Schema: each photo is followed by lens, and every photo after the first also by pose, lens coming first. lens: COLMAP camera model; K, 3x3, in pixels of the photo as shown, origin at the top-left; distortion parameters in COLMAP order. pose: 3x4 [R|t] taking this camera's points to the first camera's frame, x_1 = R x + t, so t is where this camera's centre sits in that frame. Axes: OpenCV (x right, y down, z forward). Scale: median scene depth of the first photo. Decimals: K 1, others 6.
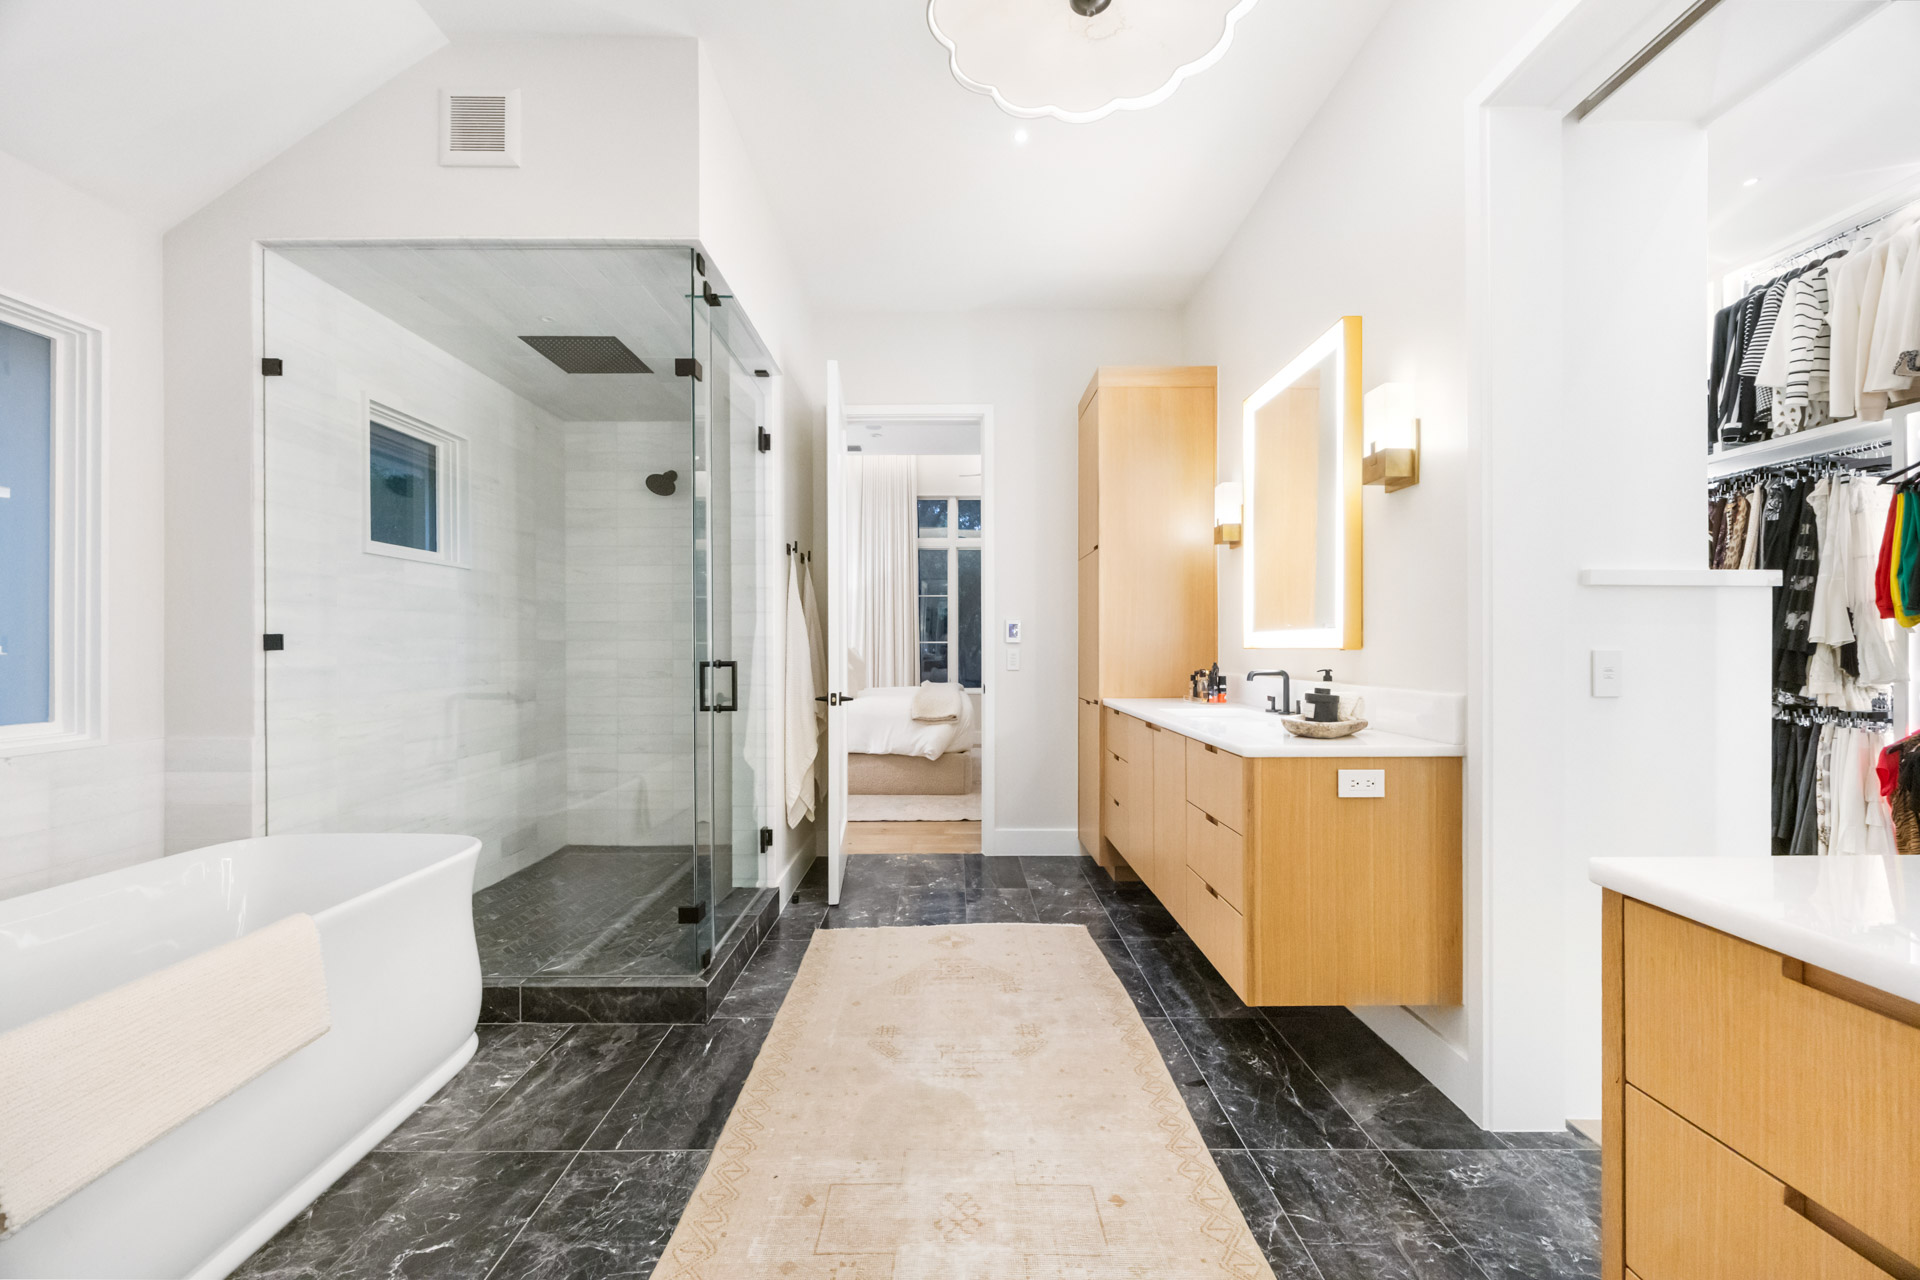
lens RADIAL K [[756.1, 0, 953.2], [0, 756.1, 620.2], [0, 0, 1]] dist [-0.002647, -0.000234]
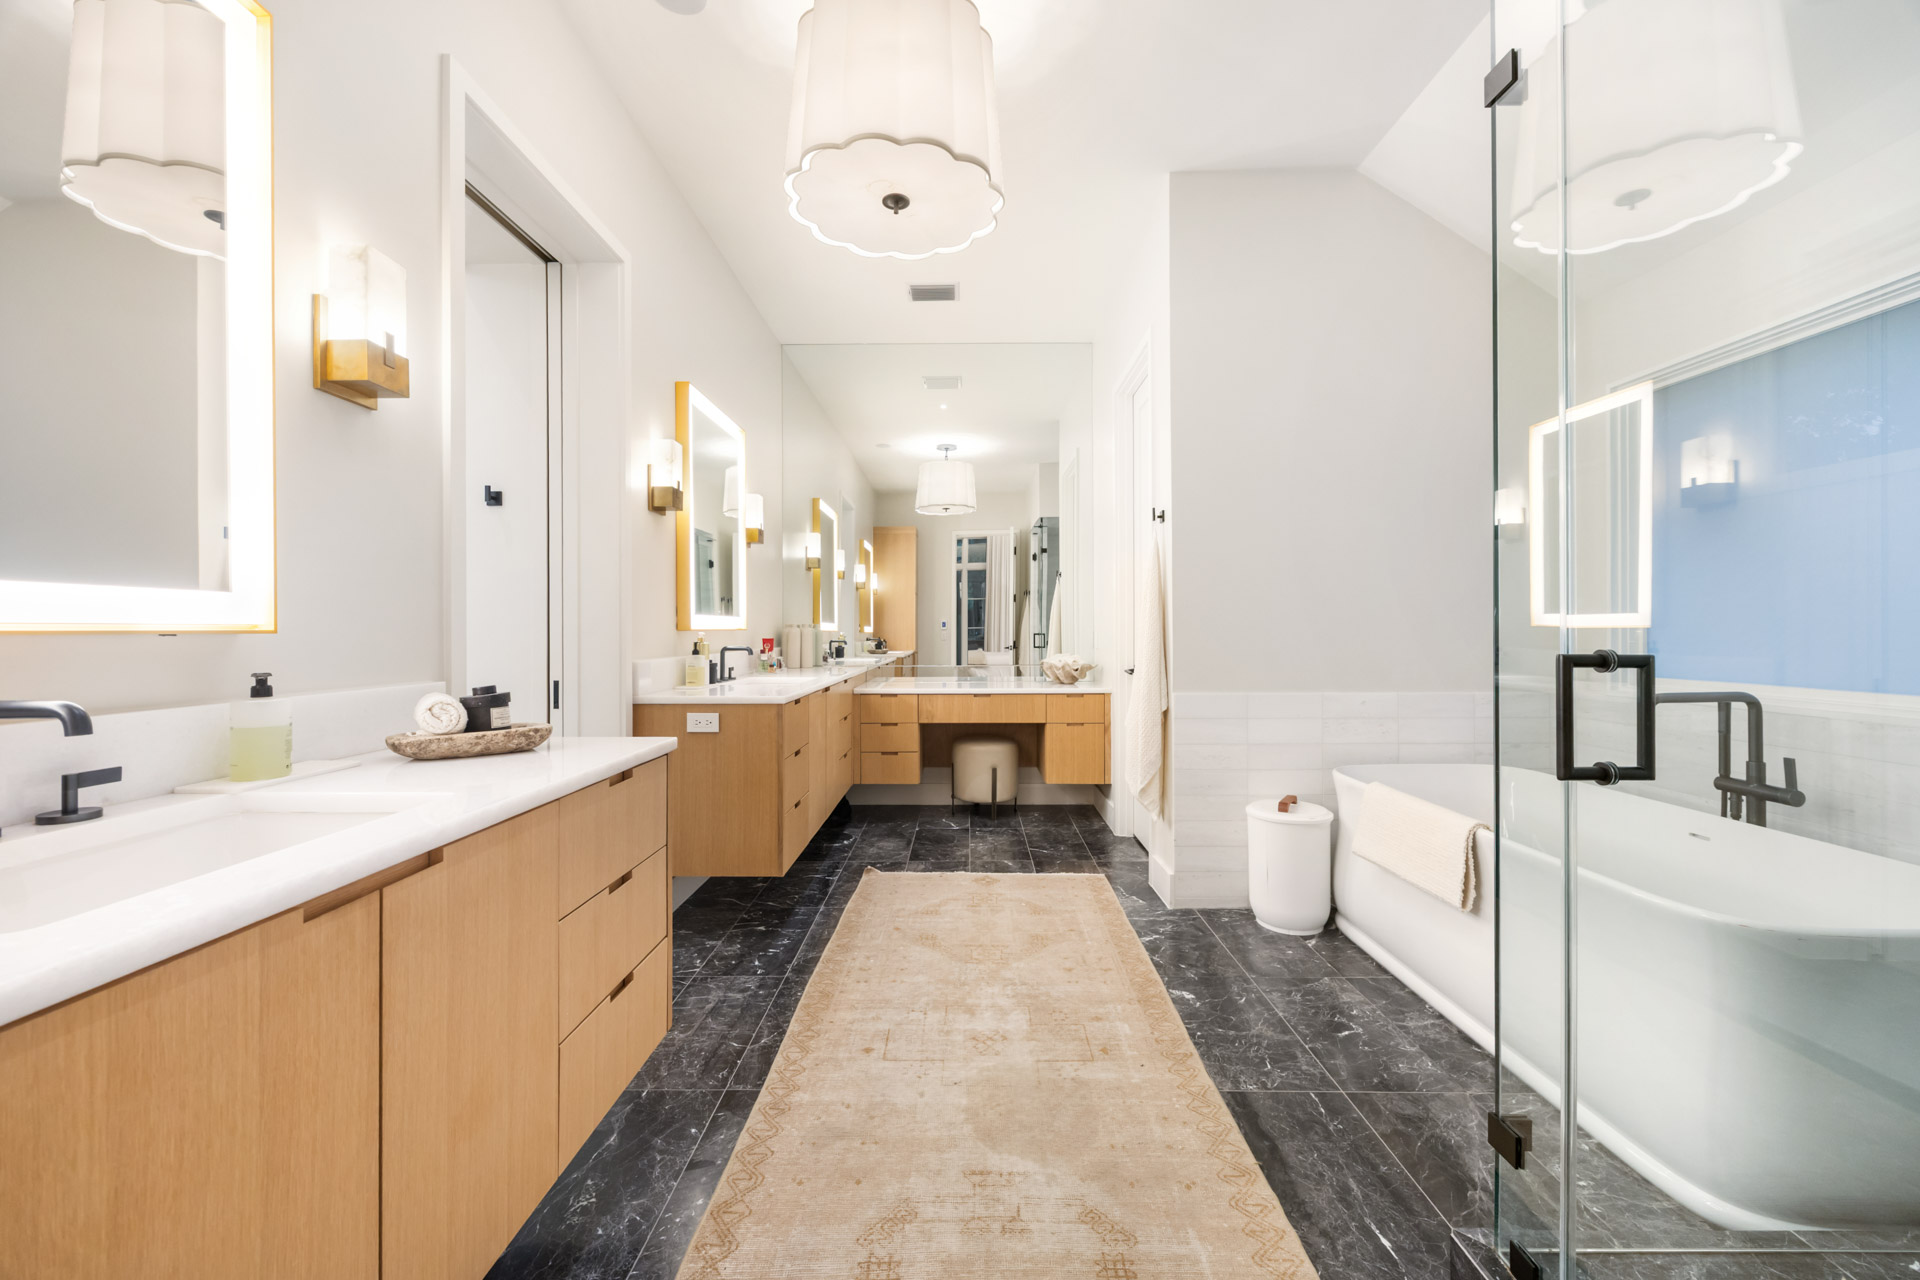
lens RADIAL K [[756.1, 0, 953.2], [0, 756.1, 620.2], [0, 0, 1]] dist [-0.002647, -0.000234]
pose [[-0.999729, 0.005321, 0.022666, 0.034299], [0.004176, 0.998727, -0.050275, 0.085181], [-0.022904, -0.050167, -0.998478, 2.184317]]
